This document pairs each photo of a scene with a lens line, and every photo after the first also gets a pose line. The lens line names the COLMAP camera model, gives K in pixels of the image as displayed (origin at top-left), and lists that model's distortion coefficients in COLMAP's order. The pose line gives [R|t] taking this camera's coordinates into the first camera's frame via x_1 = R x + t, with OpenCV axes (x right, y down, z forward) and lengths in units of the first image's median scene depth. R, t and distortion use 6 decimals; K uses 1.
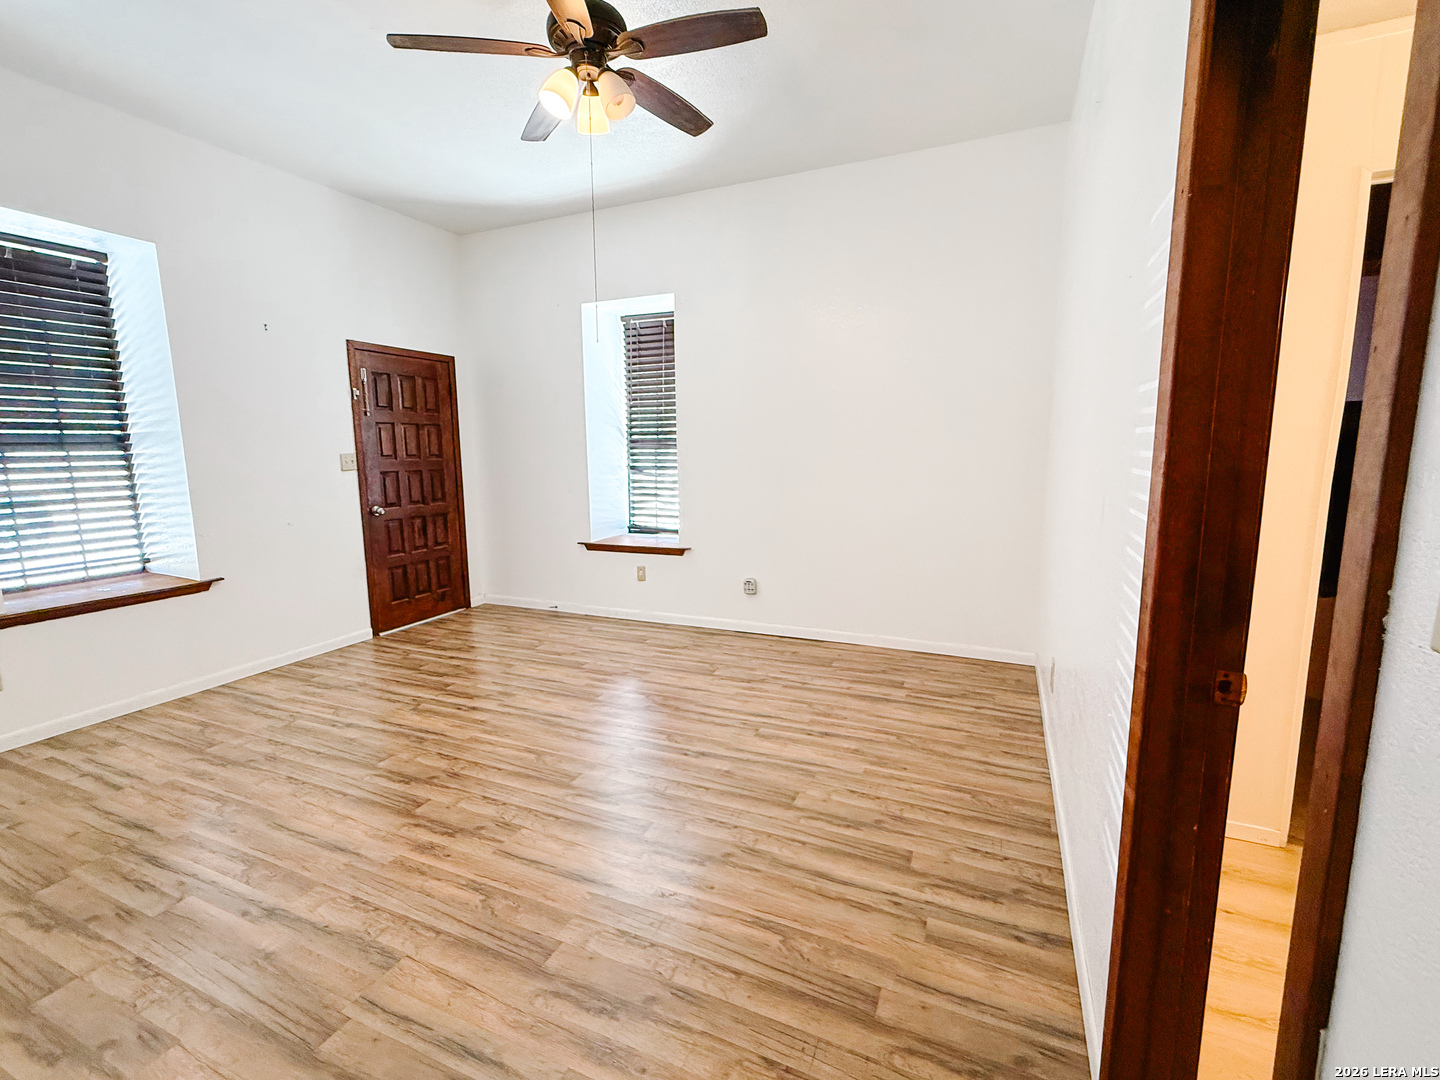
lens RADIAL K [[574.4, 0, 714.5], [0, 574.4, 541.2], [0, 0, 1]] dist [0.000065, 0.000237]
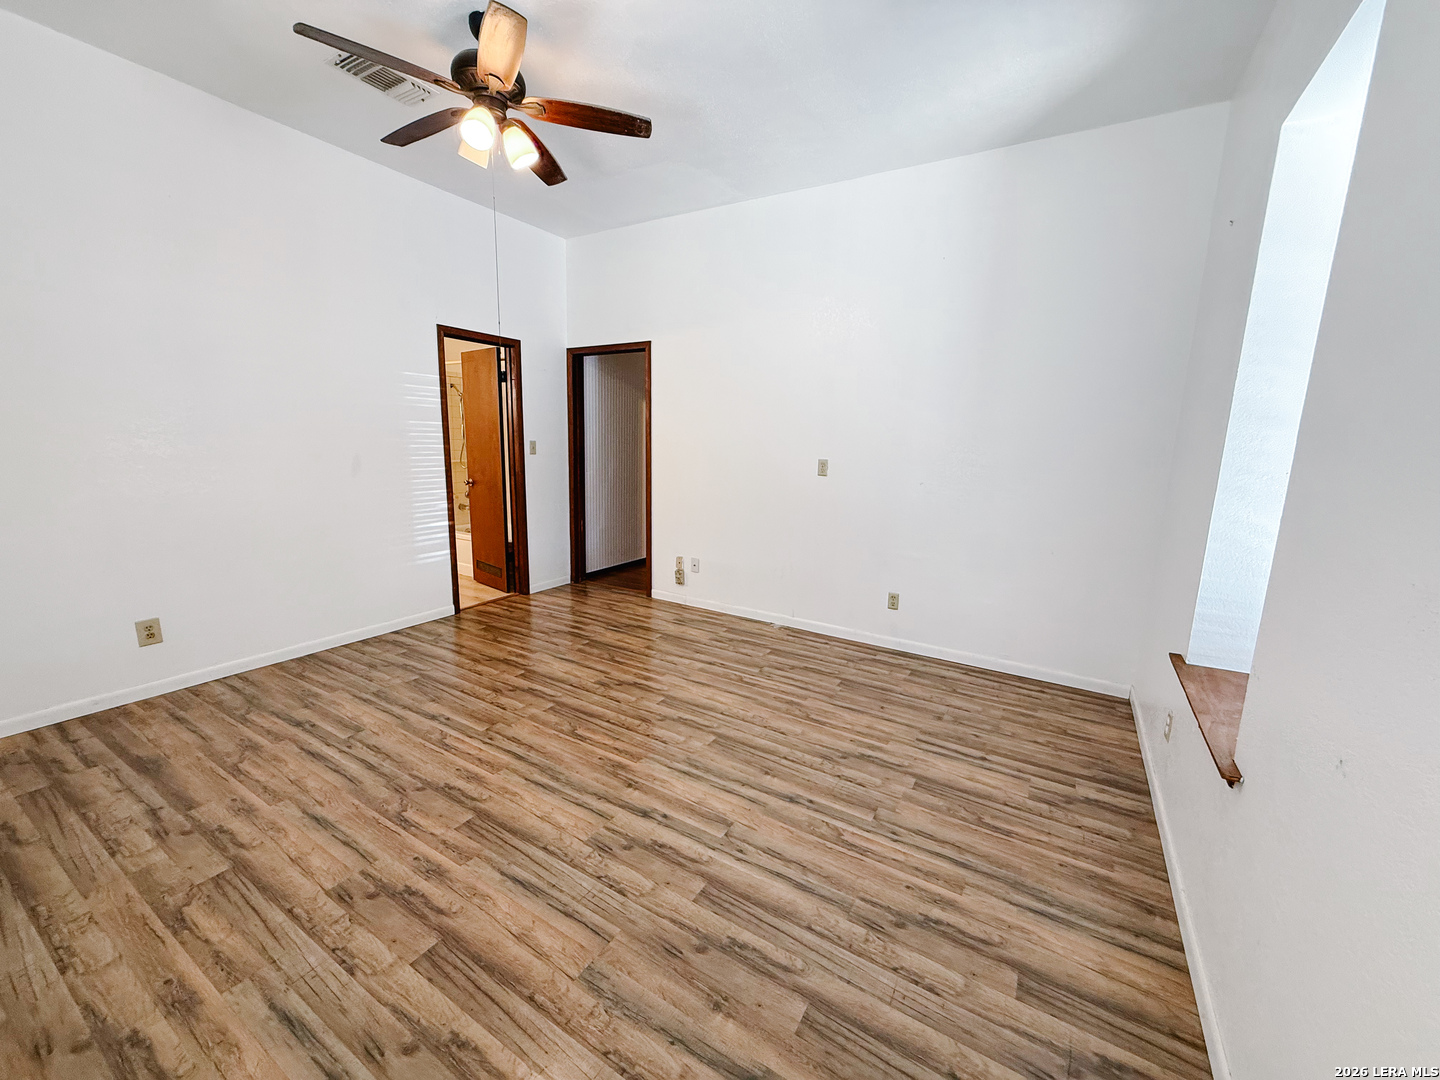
lens RADIAL K [[574.4, 0, 714.5], [0, 574.4, 541.2], [0, 0, 1]] dist [0.000065, 0.000237]
pose [[-0.986673, -0.042489, 0.157069, -0.678047], [0.013025, 0.941583, 0.336528, -0.299181], [-0.162192, 0.334089, -0.928482, 1.730227]]
